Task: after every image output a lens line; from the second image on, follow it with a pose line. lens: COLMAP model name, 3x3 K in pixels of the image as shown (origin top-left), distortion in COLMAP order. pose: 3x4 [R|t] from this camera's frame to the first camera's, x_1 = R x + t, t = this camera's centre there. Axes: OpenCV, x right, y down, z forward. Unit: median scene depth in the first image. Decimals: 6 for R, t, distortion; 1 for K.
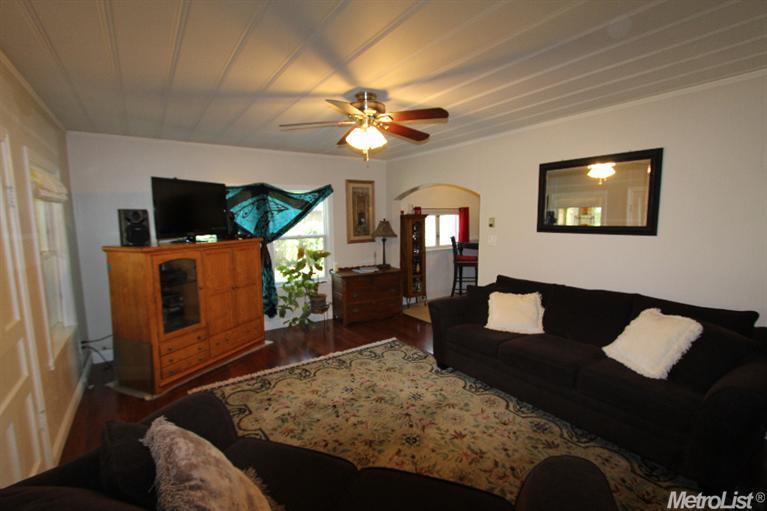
lens RADIAL K [[353.3, 0, 382.7], [0, 353.3, 259.3], [0, 0, 1]] dist [-0.024406, 0.004598]
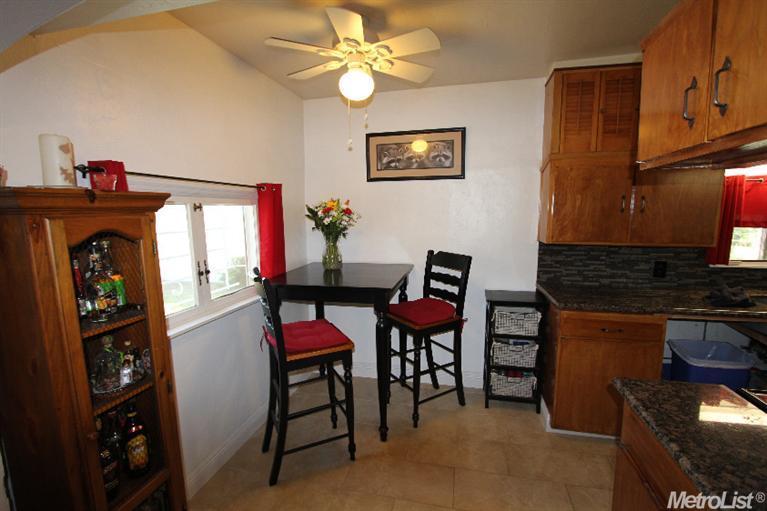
lens RADIAL K [[353.3, 0, 382.7], [0, 353.3, 259.3], [0, 0, 1]] dist [-0.024406, 0.004598]
pose [[0.750158, -0.085624, 0.655692, 0.083452], [0.082018, 0.995972, 0.036226, -0.084637], [-0.656153, 0.026604, 0.754159, 0.750239]]
